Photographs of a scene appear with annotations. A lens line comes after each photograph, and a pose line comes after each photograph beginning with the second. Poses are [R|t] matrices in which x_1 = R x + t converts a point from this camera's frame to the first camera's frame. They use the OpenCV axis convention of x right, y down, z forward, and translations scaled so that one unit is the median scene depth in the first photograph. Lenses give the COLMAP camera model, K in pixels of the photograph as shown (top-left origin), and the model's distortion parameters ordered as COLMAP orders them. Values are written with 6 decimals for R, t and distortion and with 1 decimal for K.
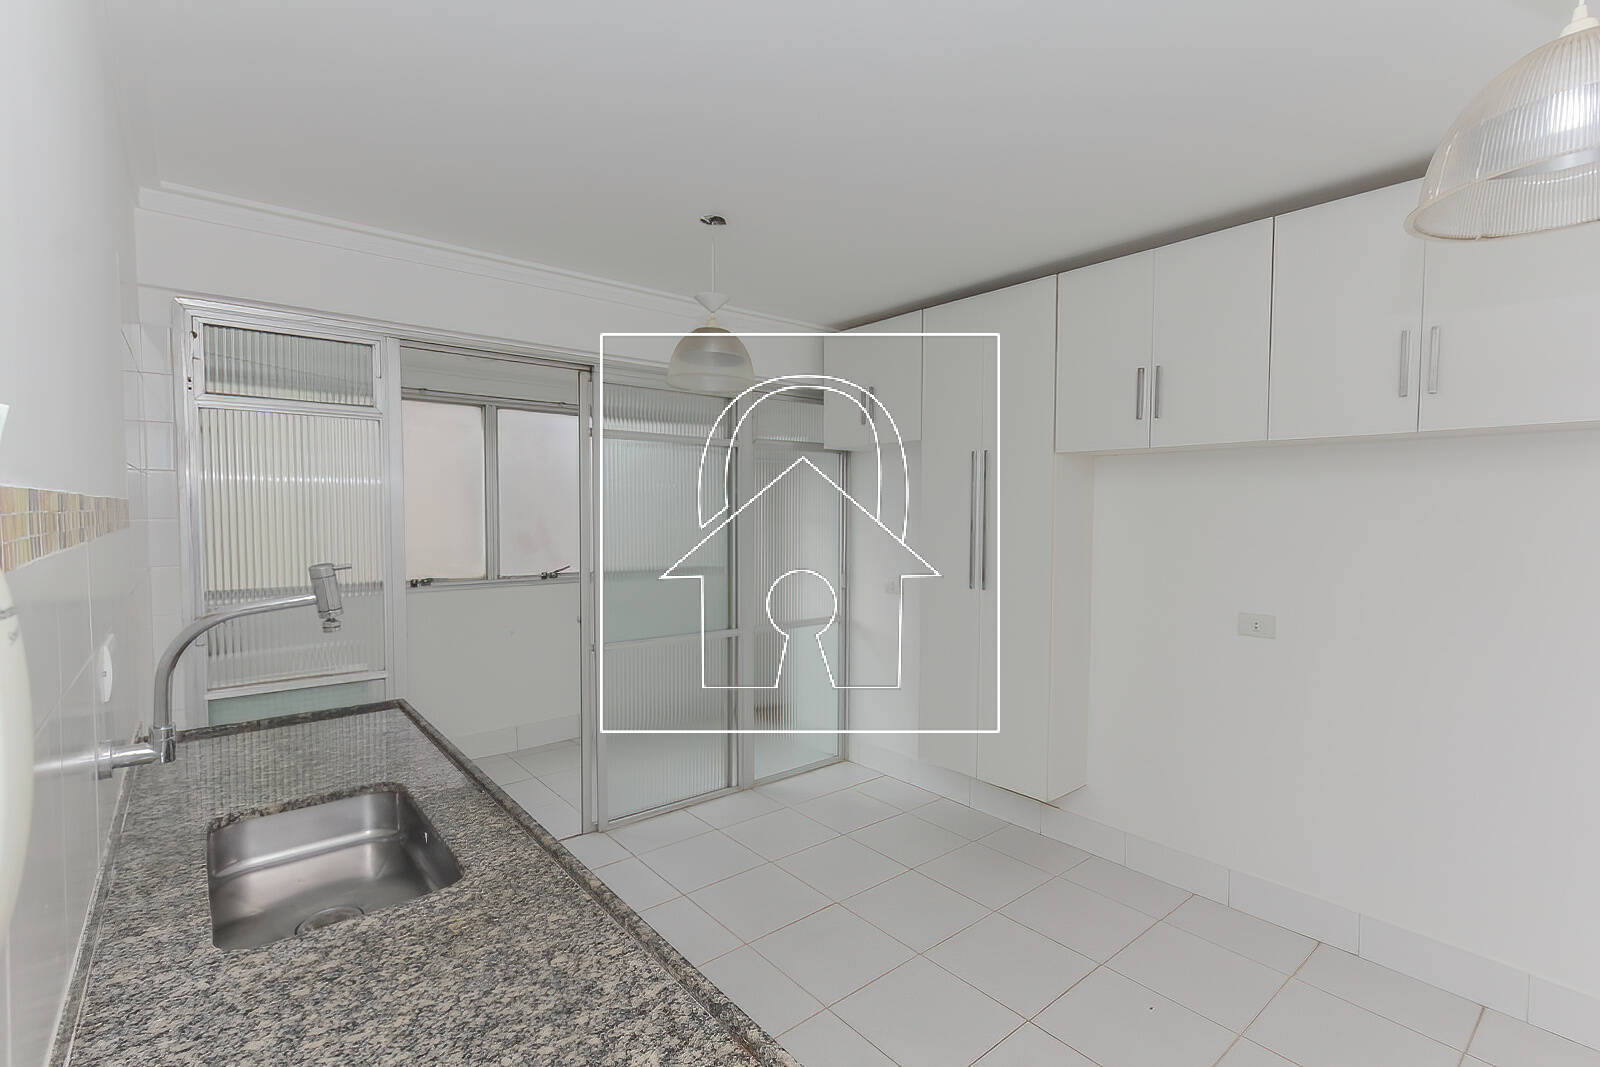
lens RADIAL K [[724.8, 0, 802.2], [0, 724.8, 541.0], [0, 0, 1]] dist [0.003168, -0.000015]
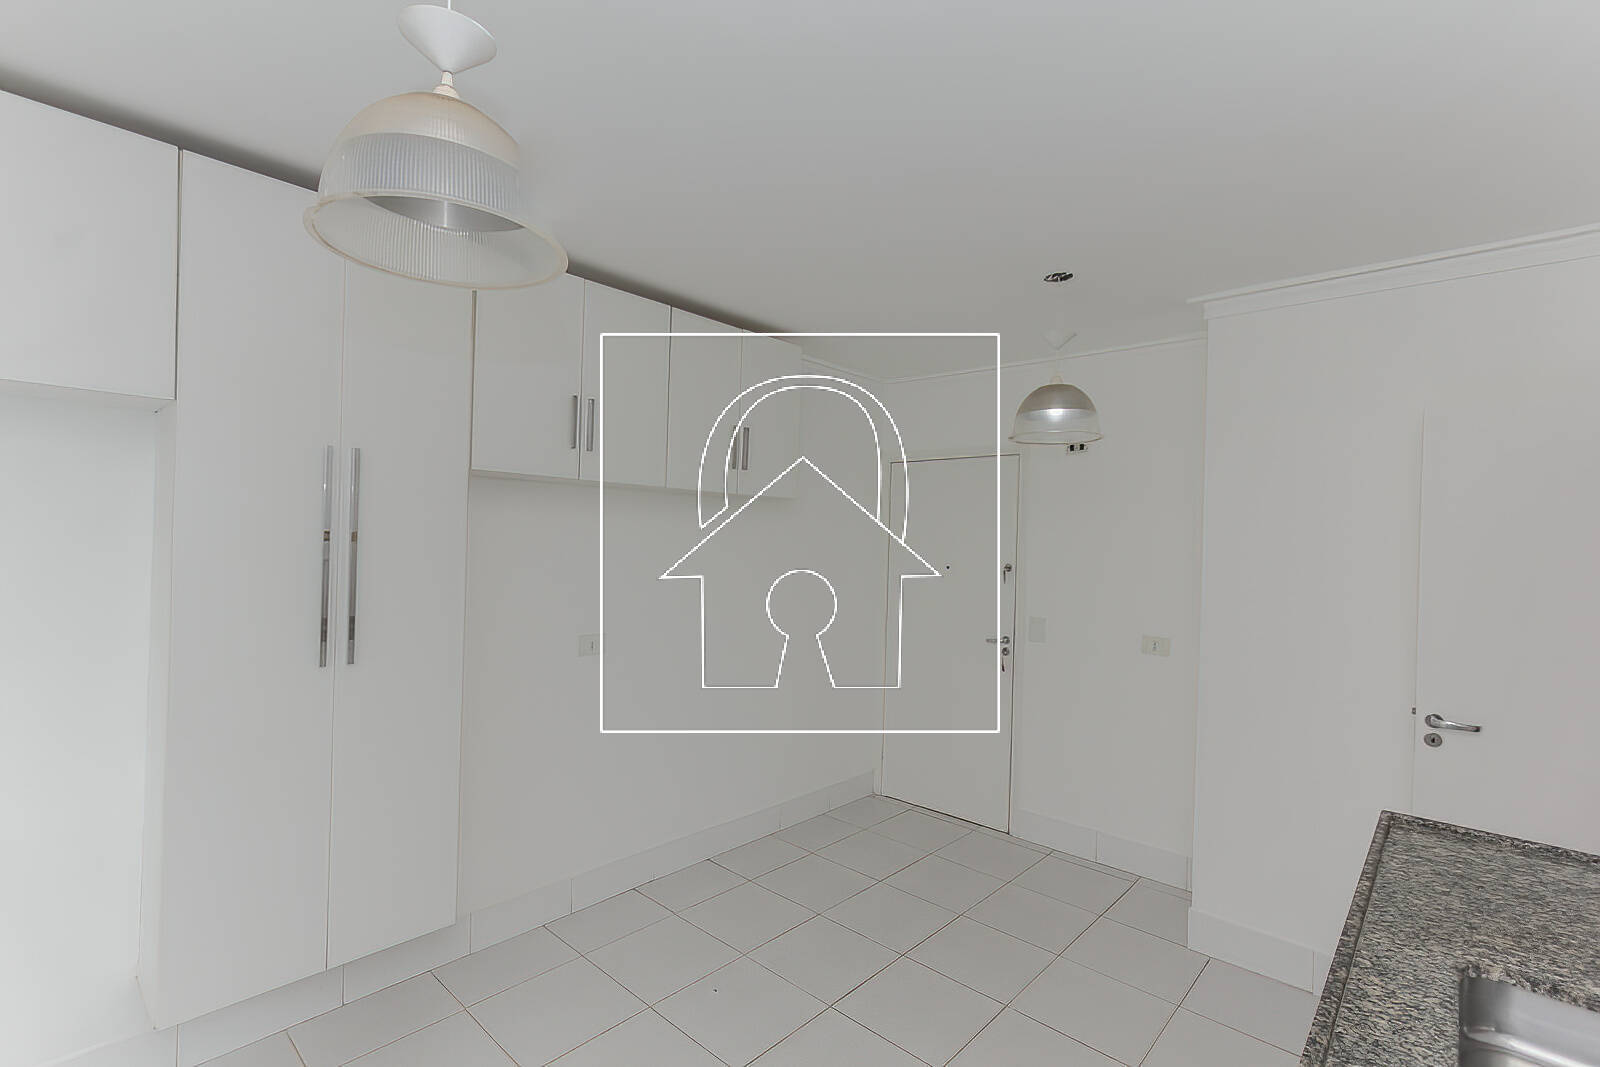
lens RADIAL K [[724.8, 0, 802.2], [0, 724.8, 541.0], [0, 0, 1]] dist [0.003168, -0.000015]
pose [[-0.141931, -0.000757, 0.989876, -1.411494], [0.011156, 0.999935, 0.002364, -0.122126], [-0.989814, 0.011378, -0.141914, 2.183524]]
